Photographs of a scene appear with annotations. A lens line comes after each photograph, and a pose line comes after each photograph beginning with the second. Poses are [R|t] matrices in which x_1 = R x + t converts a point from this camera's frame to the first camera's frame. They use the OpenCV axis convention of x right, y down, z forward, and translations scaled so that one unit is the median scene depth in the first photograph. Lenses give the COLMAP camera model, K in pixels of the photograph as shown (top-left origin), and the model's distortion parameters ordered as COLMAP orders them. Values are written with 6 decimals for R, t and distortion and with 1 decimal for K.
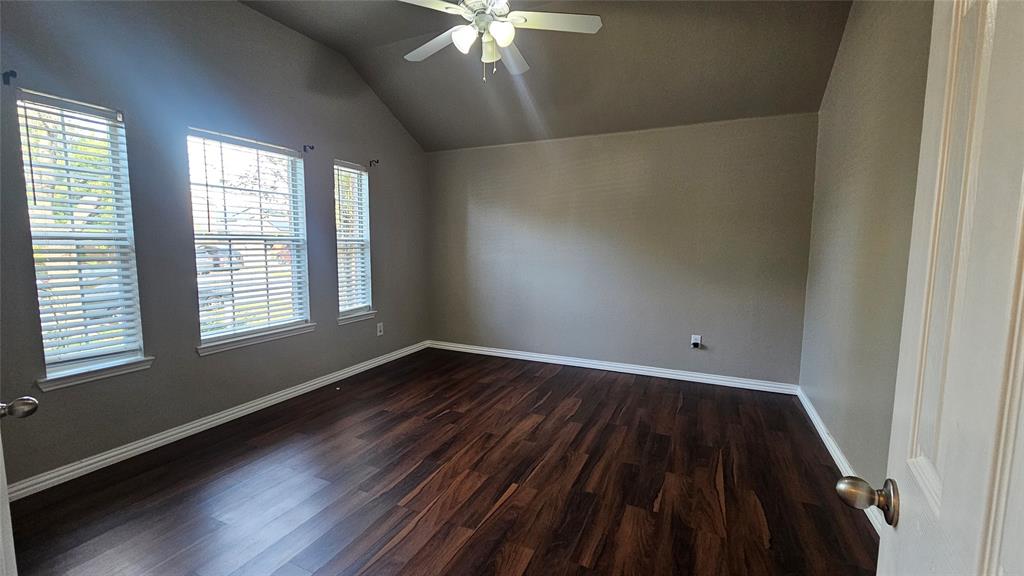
lens RADIAL K [[419.6, 0, 514.0], [0, 419.6, 289.2], [0, 0, 1]] dist [-0.002426, -0.000017]
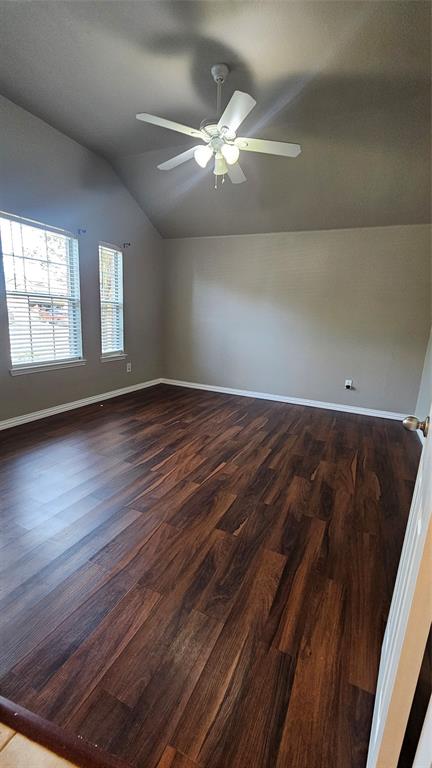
lens RADIAL K [[314.7, 0, 221.9], [0, 314.7, 385.9], [0, 0, 1]] dist [-0.002426, -0.000017]
pose [[0.998837, 0.045087, 0.017079, -0.027510], [-0.046703, 0.992776, 0.110519, 0.033756], [-0.011973, -0.111188, 0.993727, -0.094697]]
